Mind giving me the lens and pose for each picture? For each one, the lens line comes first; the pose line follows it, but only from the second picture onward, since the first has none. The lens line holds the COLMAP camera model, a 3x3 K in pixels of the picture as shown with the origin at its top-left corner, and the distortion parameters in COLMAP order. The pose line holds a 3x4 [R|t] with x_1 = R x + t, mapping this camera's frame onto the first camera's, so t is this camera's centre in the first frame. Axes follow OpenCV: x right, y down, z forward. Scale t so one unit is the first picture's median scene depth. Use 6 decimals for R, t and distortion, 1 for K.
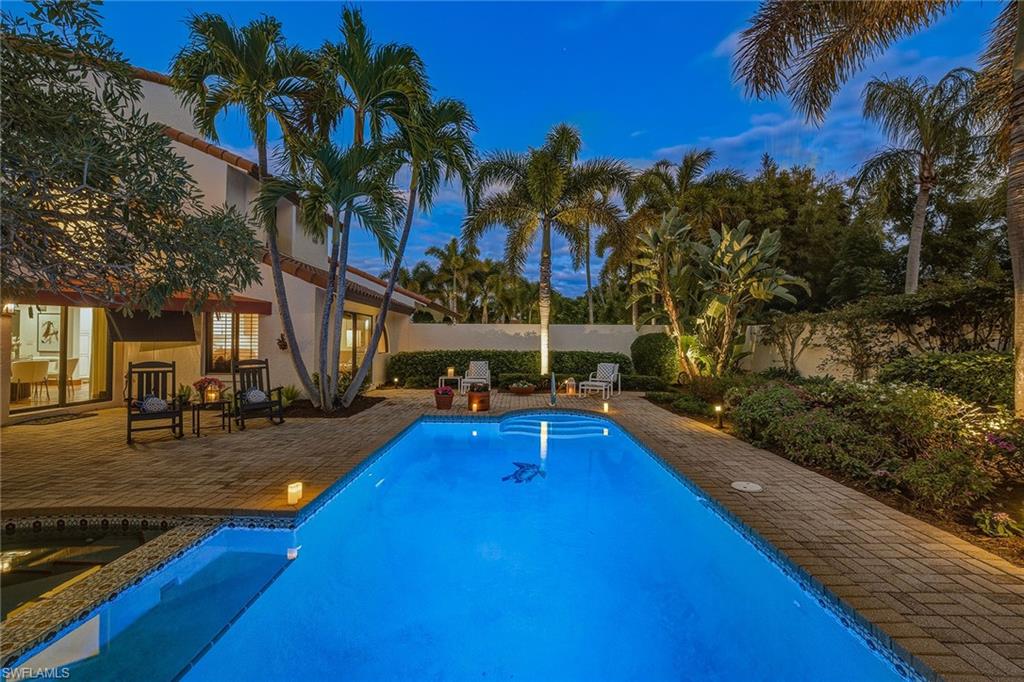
lens RADIAL K [[419.1, 0, 513.6], [0, 419.1, 342.7], [0, 0, 1]] dist [-0.002141, -0.000374]
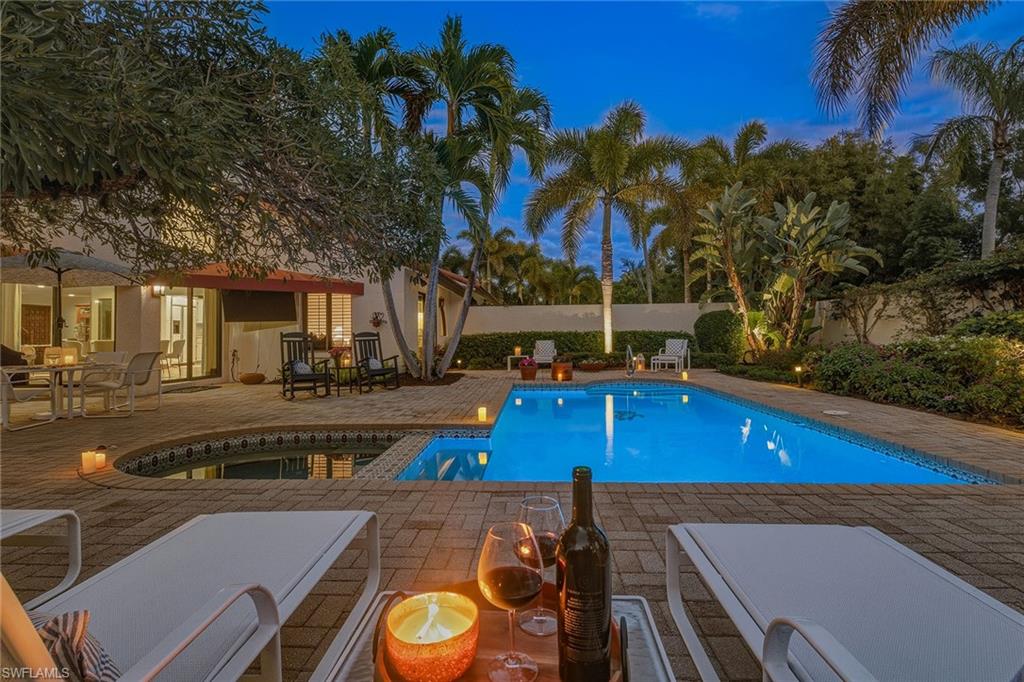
lens RADIAL K [[479.0, 0, 511.3], [0, 479.0, 332.8], [0, 0, 1]] dist [-0.005142, -0.000258]
pose [[0.998915, -0.018840, -0.042593, -0.117557], [0.018349, 0.999761, -0.011891, 0.039735], [0.042807, 0.011097, 0.999022, -0.156407]]
